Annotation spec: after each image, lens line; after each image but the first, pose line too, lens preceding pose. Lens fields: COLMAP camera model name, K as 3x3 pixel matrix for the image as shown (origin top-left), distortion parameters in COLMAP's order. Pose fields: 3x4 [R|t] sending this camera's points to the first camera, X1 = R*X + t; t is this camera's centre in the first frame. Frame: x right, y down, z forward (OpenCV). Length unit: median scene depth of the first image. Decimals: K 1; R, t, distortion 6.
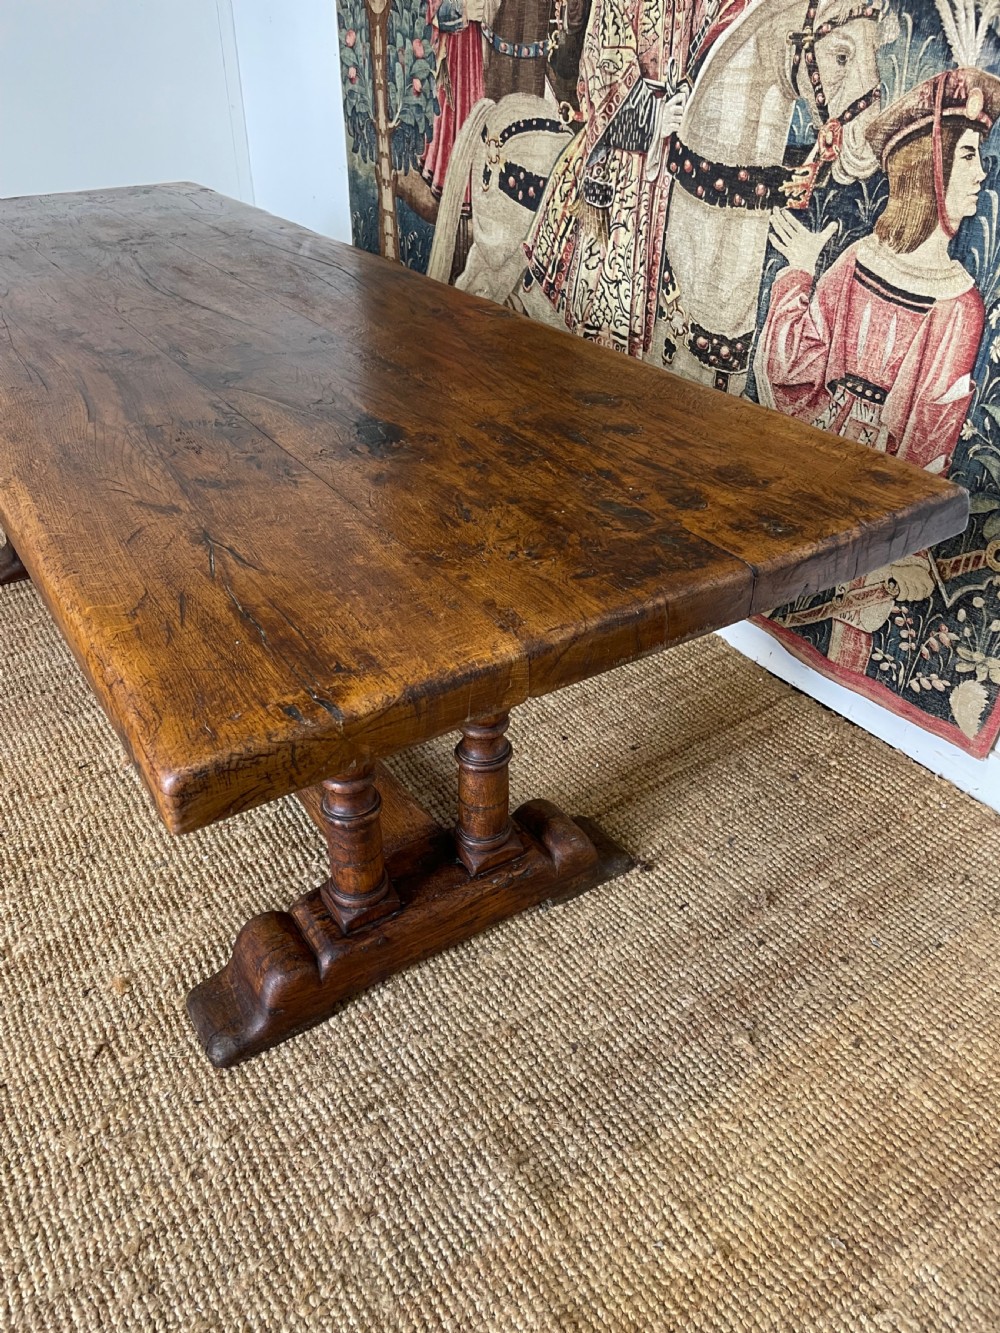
lens RADIAL K [[1026.7, 0, 482.7], [0, 1026.7, 679.4], [0, 0, 1]] dist [0.082143, -0.124209]
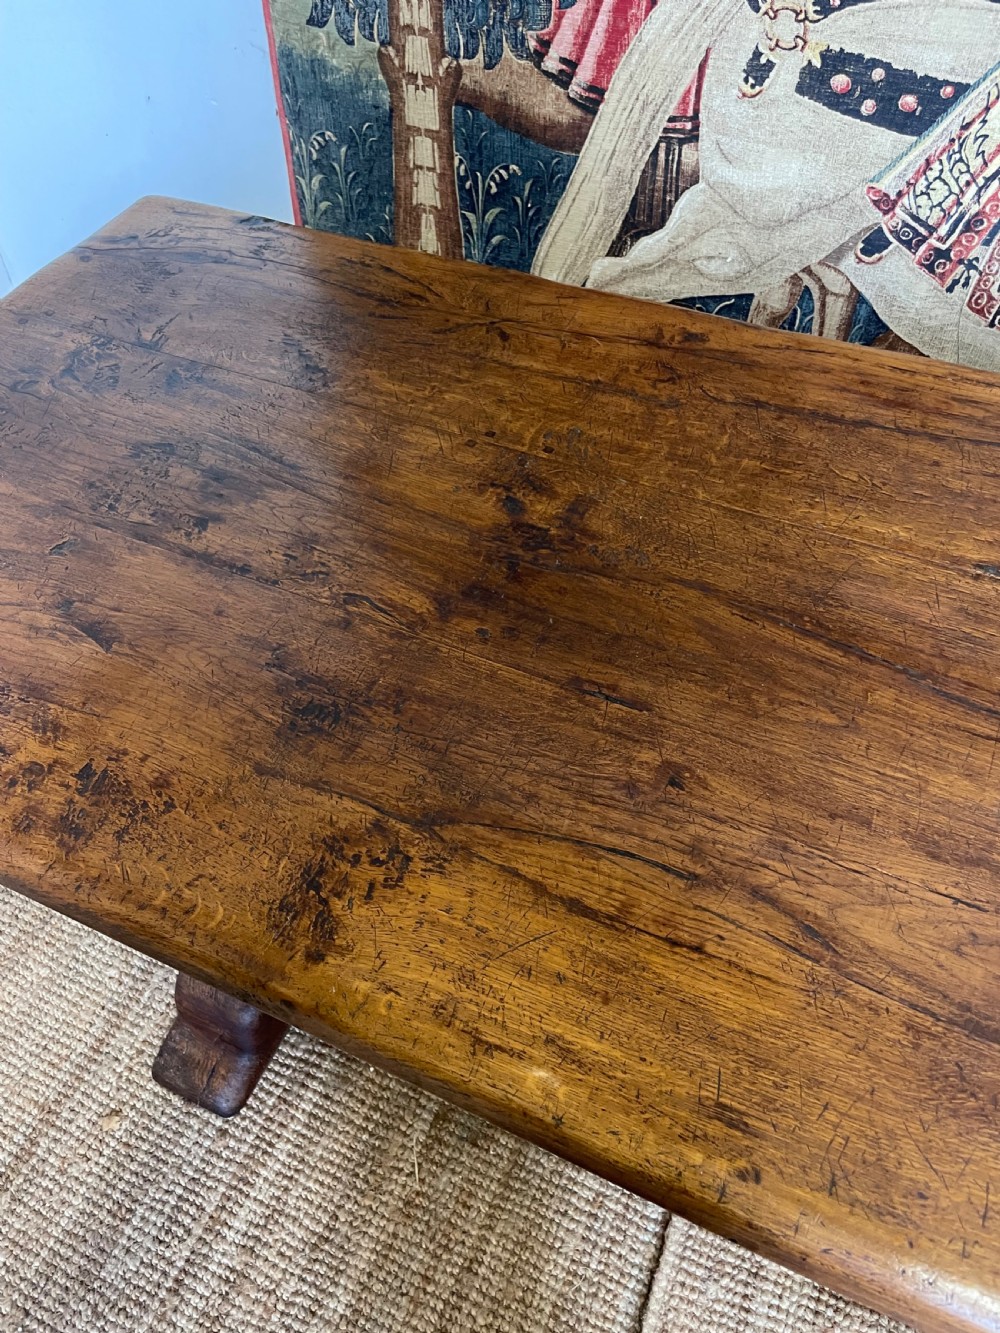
lens RADIAL K [[1026.7, 0, 480.8], [0, 1026.7, 679.3], [0, 0, 1]] dist [0.082143, -0.124209]
pose [[0.844049, -0.424152, 0.328142, -0.652512], [0.320262, 0.889485, 0.325958, -0.620834], [-0.430133, -0.170033, 0.886608, 0.750214]]
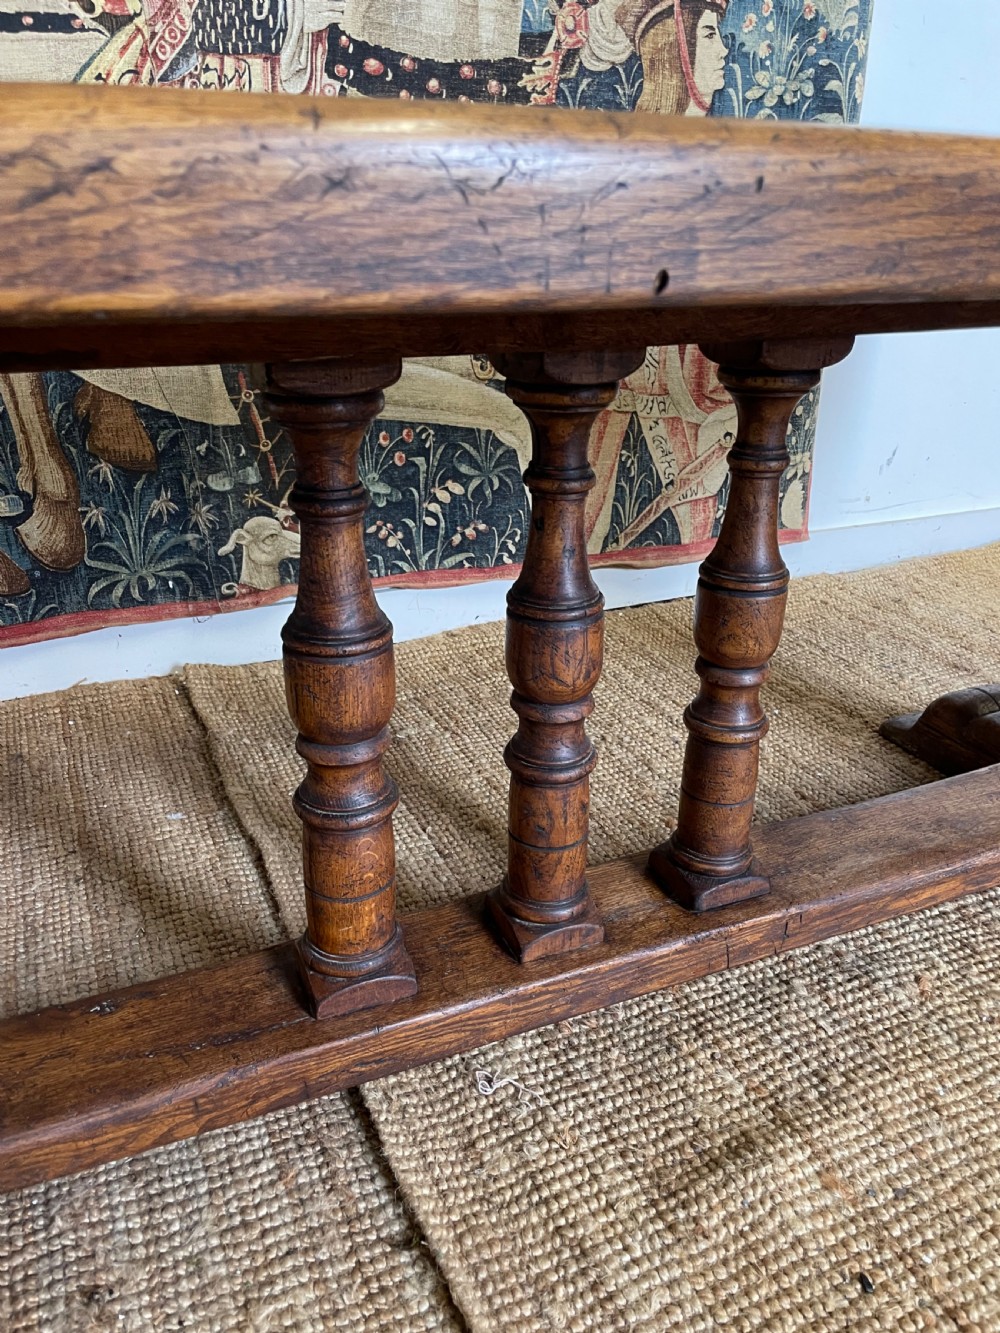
lens RADIAL K [[1026.7, 0, 513.8], [0, 1026.7, 671.1], [0, 0, 1]] dist [0.082143, -0.124209]
pose [[0.140959, -0.404824, 0.903464, -0.759557], [0.539221, 0.796732, 0.272870, -0.330036], [-0.830284, 0.448704, 0.330596, 0.977066]]
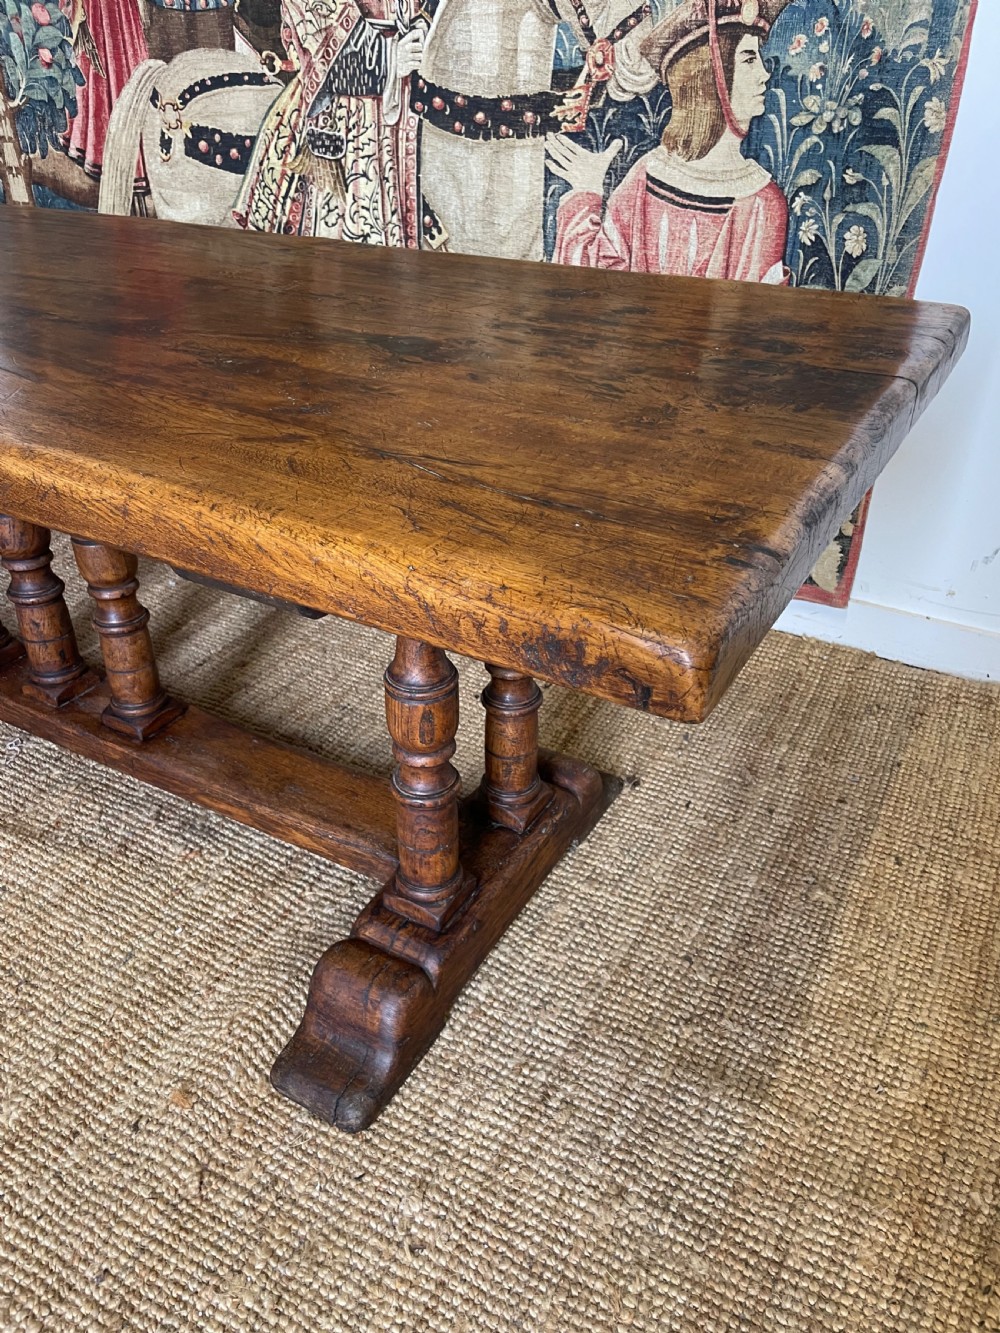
lens RADIAL K [[1026.7, 0, 501.4], [0, 1026.7, 682.3], [0, 0, 1]] dist [0.082143, -0.124209]
pose [[0.881533, -0.252297, 0.399057, -0.320314], [0.261003, 0.964760, 0.033386, 0.021101], [-0.393418, 0.074724, 0.916318, 0.129771]]
